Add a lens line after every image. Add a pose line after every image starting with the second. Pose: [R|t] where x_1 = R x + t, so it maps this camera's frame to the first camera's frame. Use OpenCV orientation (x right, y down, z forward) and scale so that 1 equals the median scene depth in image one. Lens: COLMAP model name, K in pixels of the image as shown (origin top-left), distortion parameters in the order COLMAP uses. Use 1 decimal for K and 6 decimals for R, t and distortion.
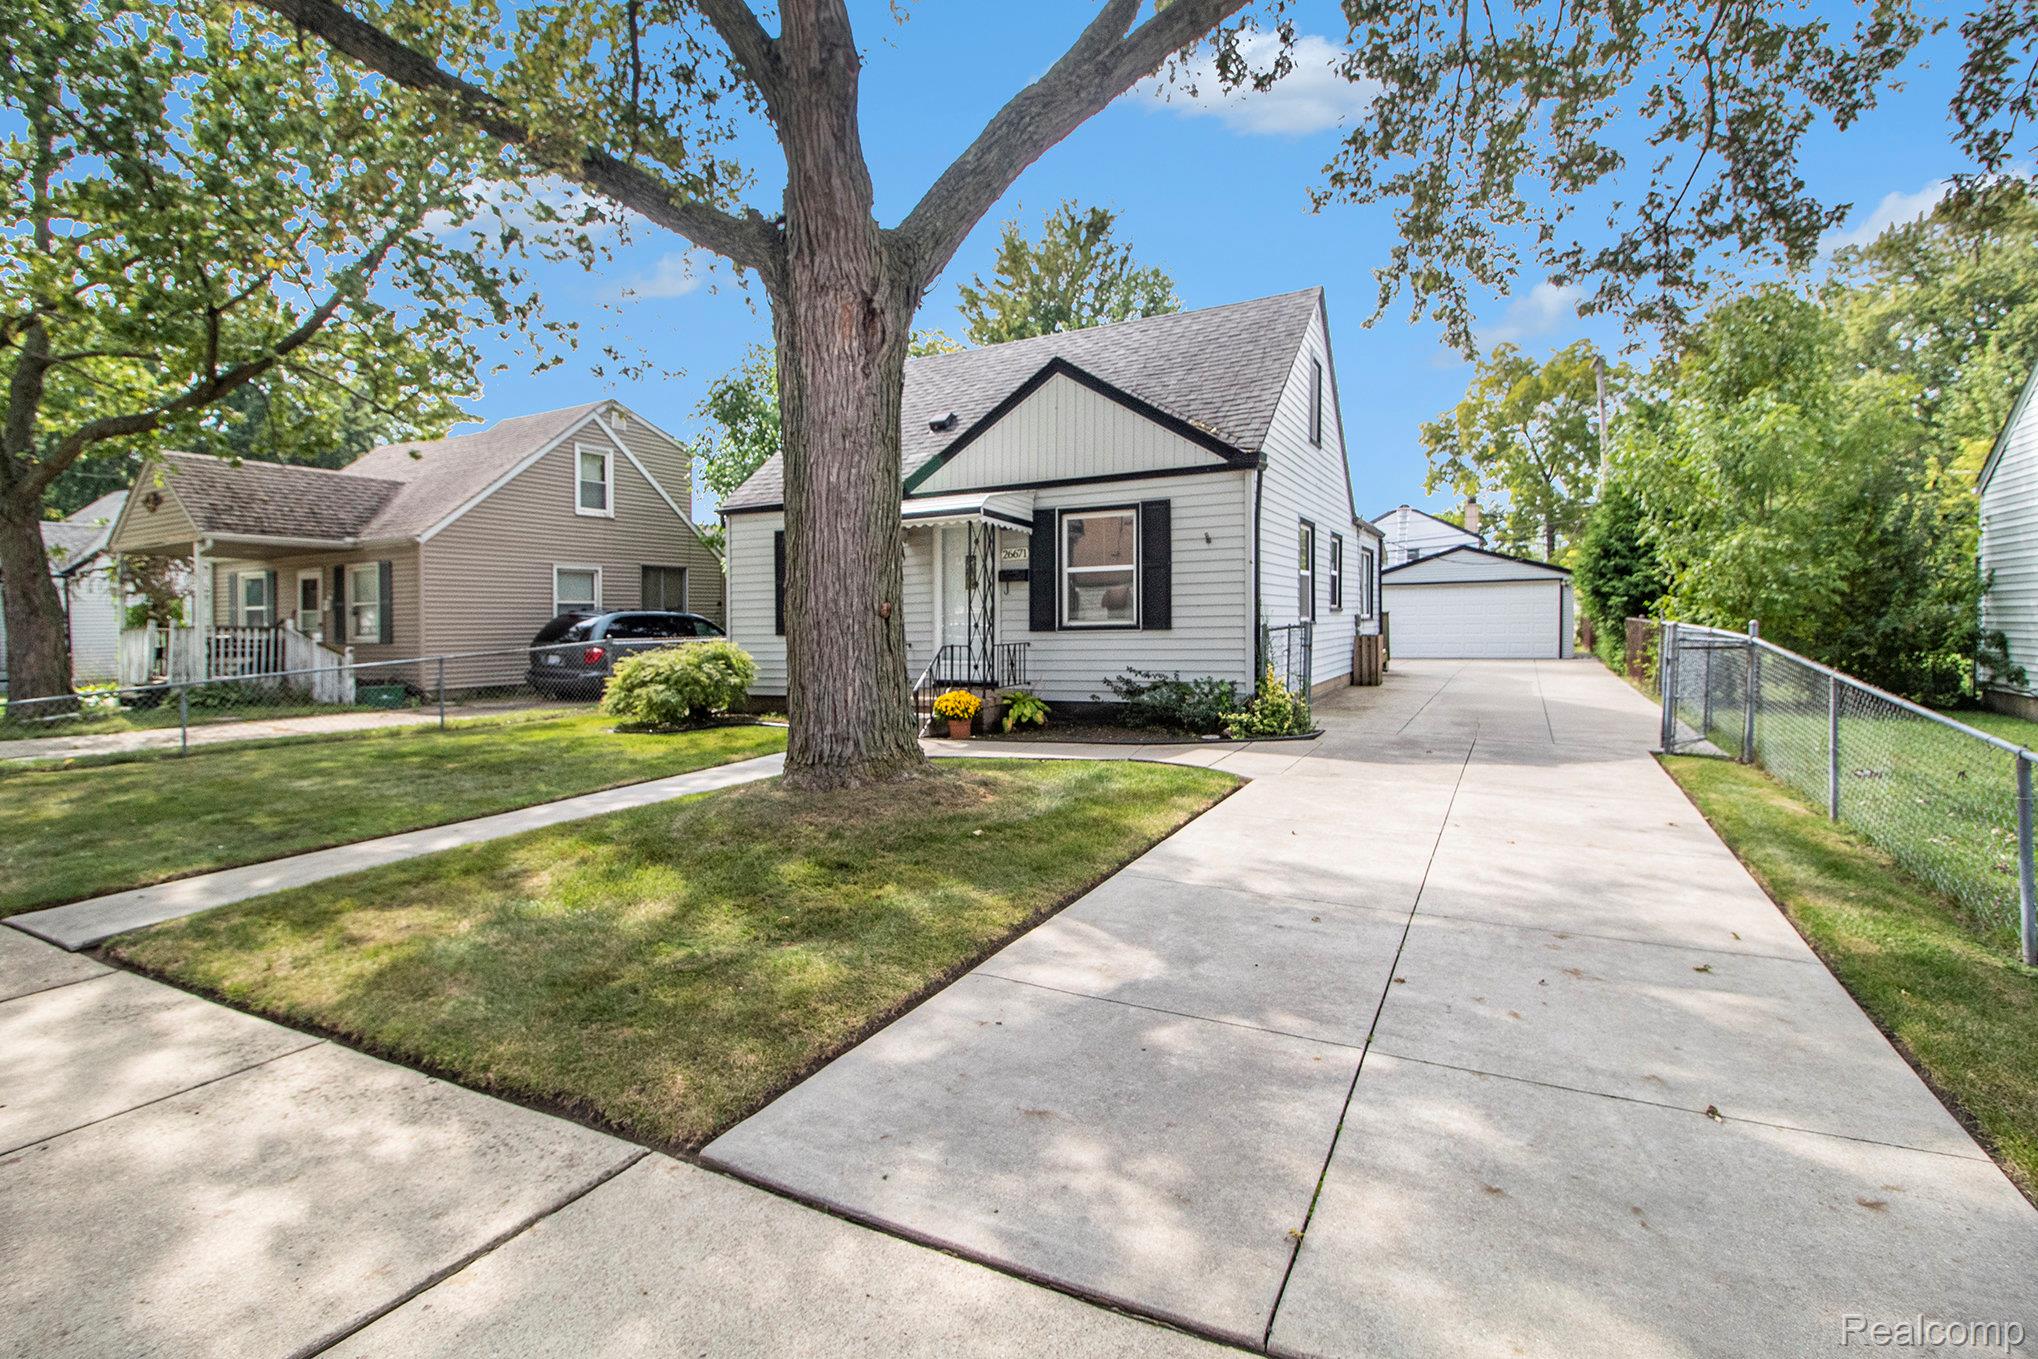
lens RADIAL K [[954.1, 0, 1022.4], [0, 954.1, 670.8], [0, 0, 1]] dist [0.001646, -0.000207]
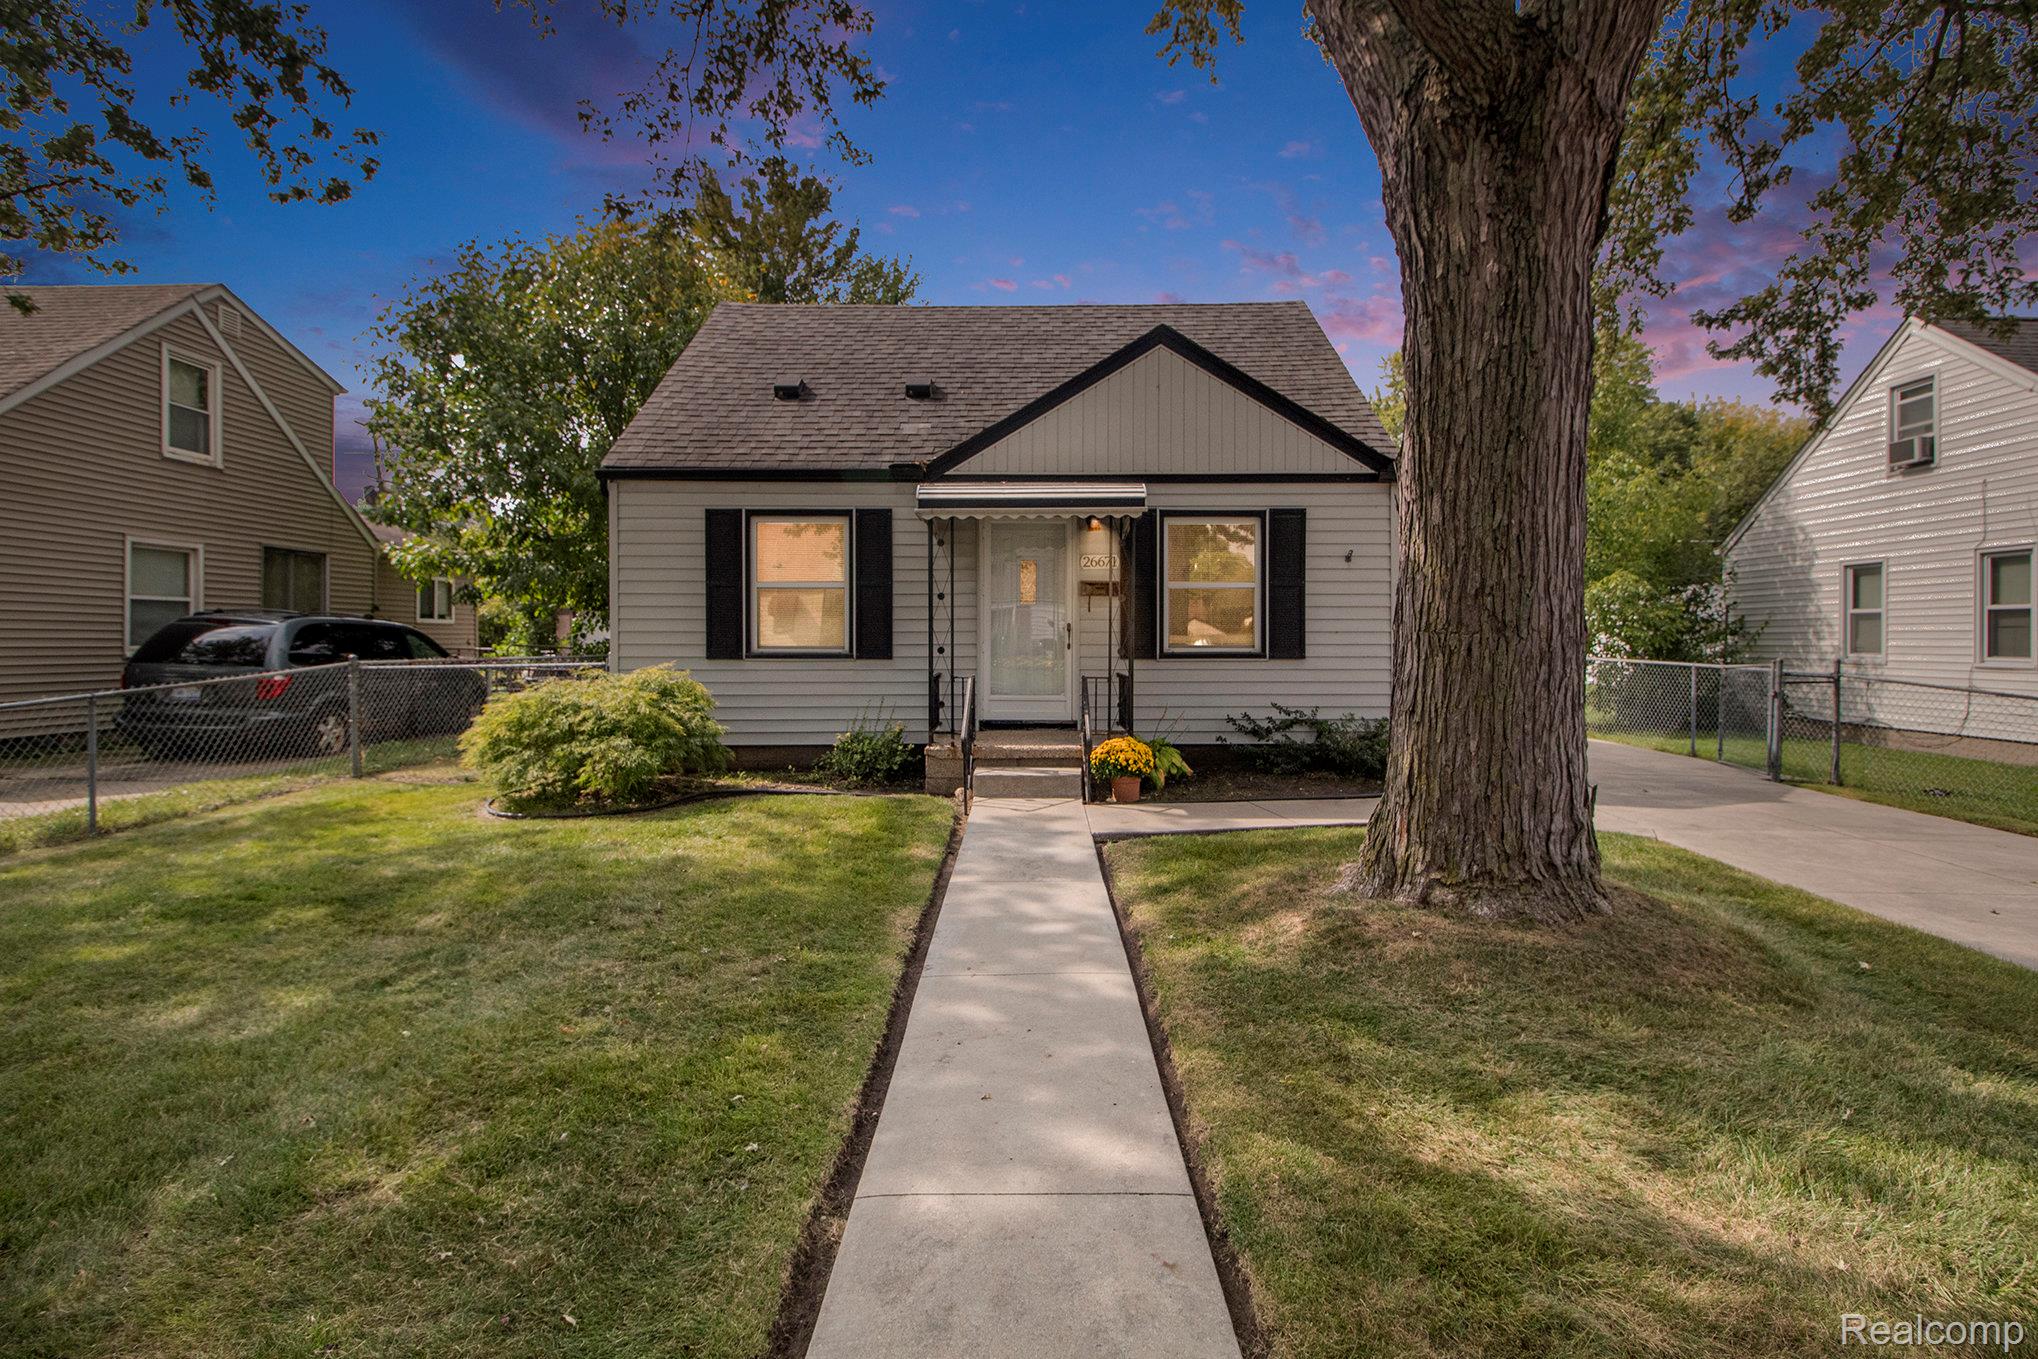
lens RADIAL K [[954.1, 0, 1022.4], [0, 954.1, 675.0], [0, 0, 1]] dist [0.001646, -0.000207]
pose [[0.886028, 0.001034, 0.463631, -0.445597], [0.006278, 0.999879, -0.014227, -0.016945], [-0.463590, 0.015517, 0.885914, 0.329350]]
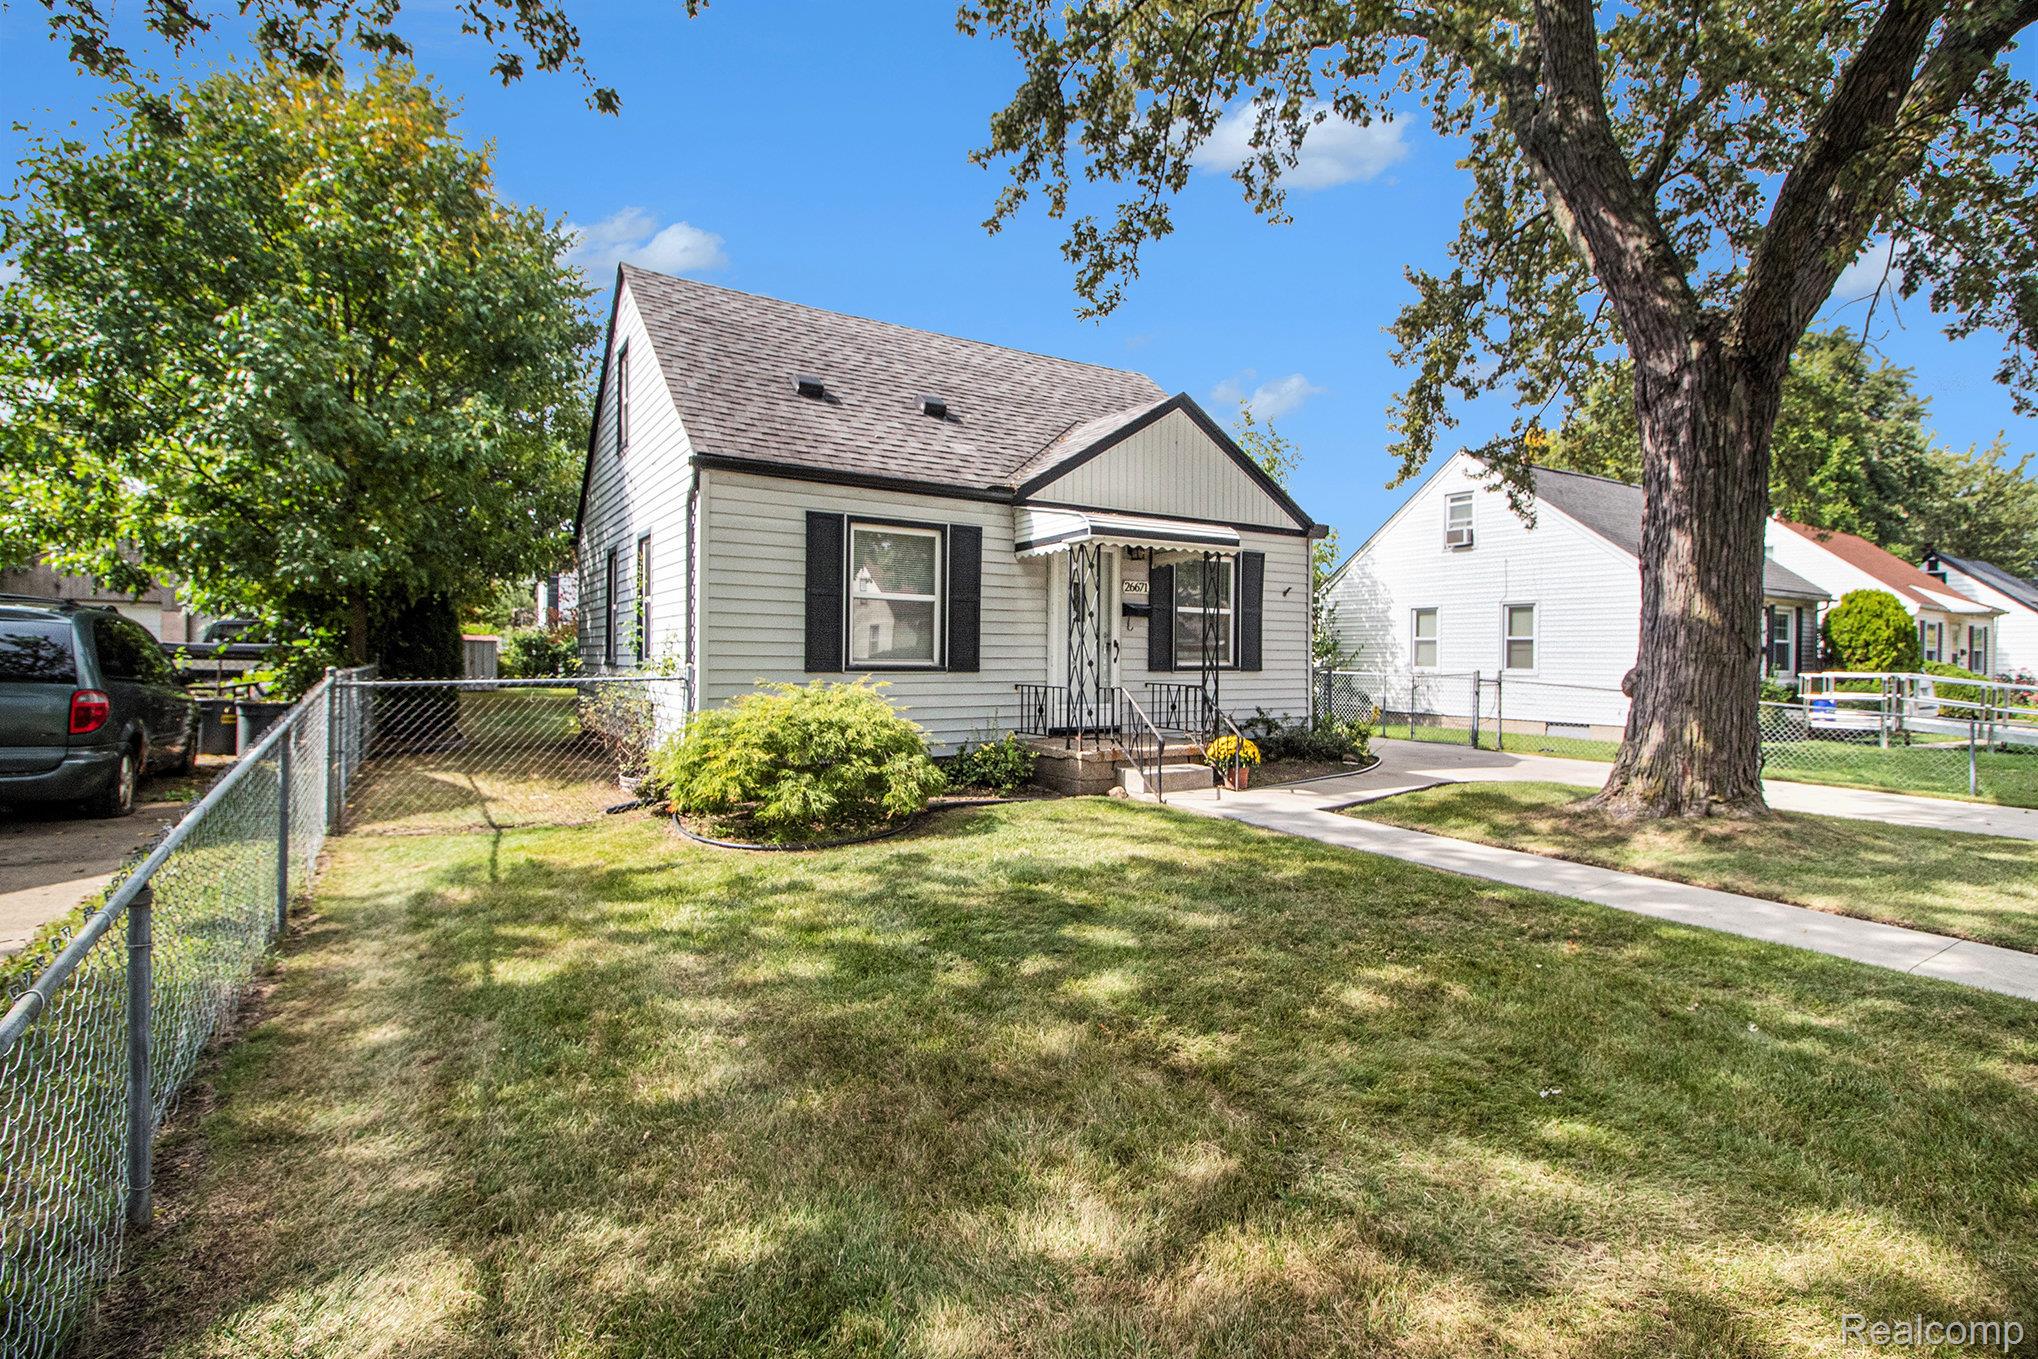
lens RADIAL K [[954.1, 0, 1031.2], [0, 954.1, 675.9], [0, 0, 1]] dist [0.001646, -0.000207]
pose [[0.489885, 0.003356, 0.871780, -0.880214], [0.025675, 0.999503, -0.018275, -0.022923], [-0.871409, 0.031336, 0.489556, 0.653101]]
